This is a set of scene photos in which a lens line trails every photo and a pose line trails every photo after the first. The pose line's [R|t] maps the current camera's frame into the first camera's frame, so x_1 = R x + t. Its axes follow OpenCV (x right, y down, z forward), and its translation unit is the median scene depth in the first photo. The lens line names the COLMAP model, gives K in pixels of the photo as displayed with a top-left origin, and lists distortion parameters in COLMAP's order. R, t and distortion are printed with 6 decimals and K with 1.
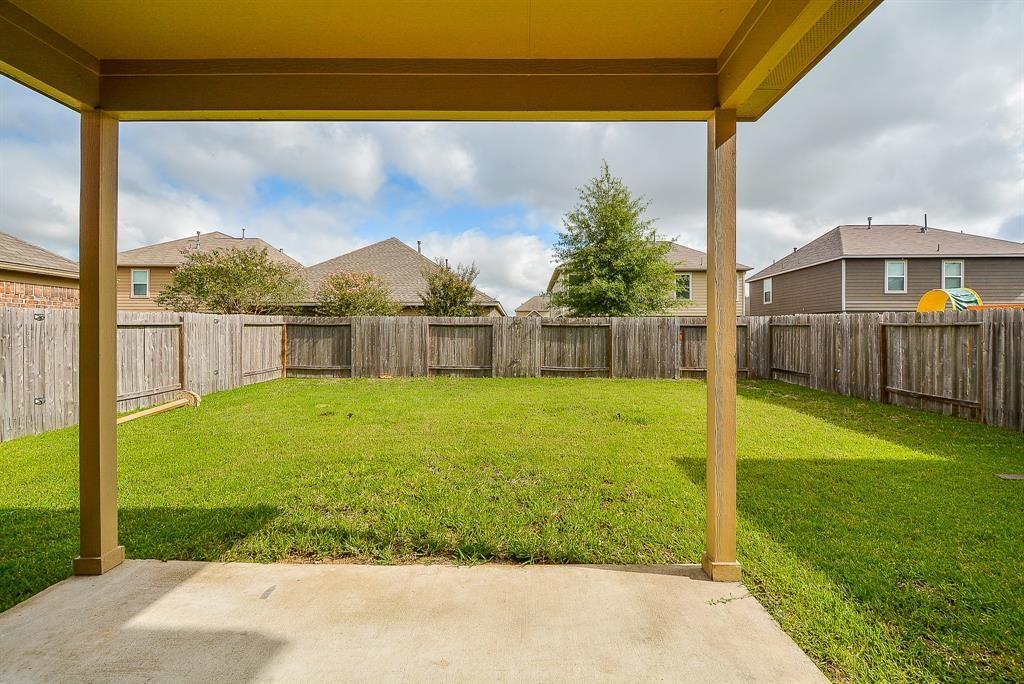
lens RADIAL K [[449.8, 0, 517.3], [0, 449.8, 335.4], [0, 0, 1]] dist [0.000906, -0.000977]
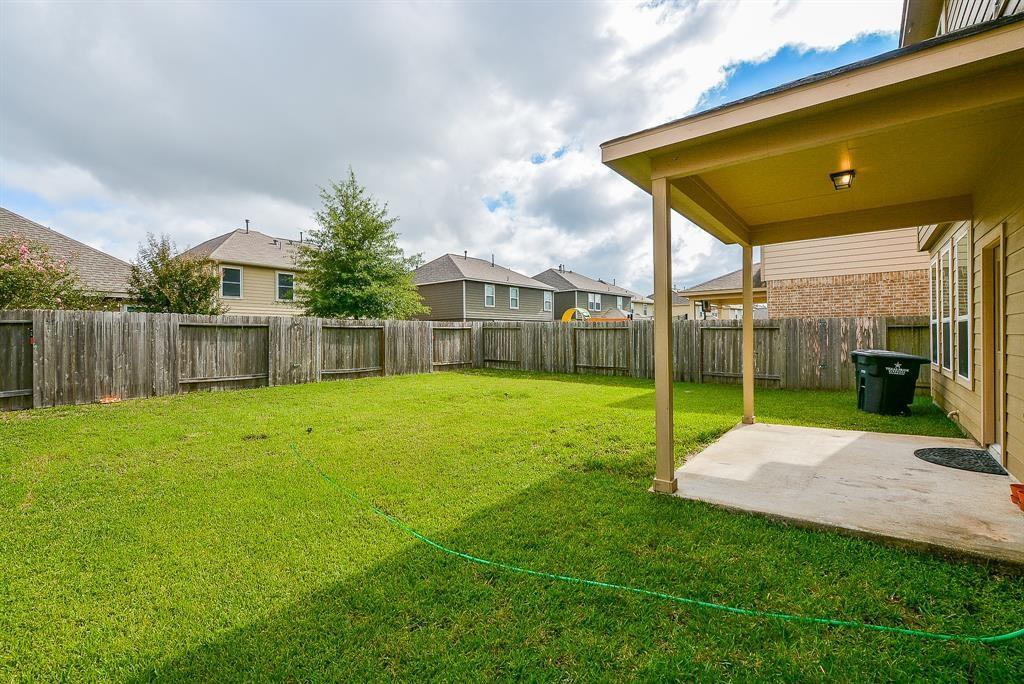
lens RADIAL K [[449.8, 0, 518.3], [0, 449.8, 338.4], [0, 0, 1]] dist [0.000906, -0.000977]
pose [[0.599982, -0.011831, 0.799926, -0.460681], [0.012780, 0.999905, 0.005203, 0.002280], [-0.799912, 0.007102, 0.600076, 0.093381]]
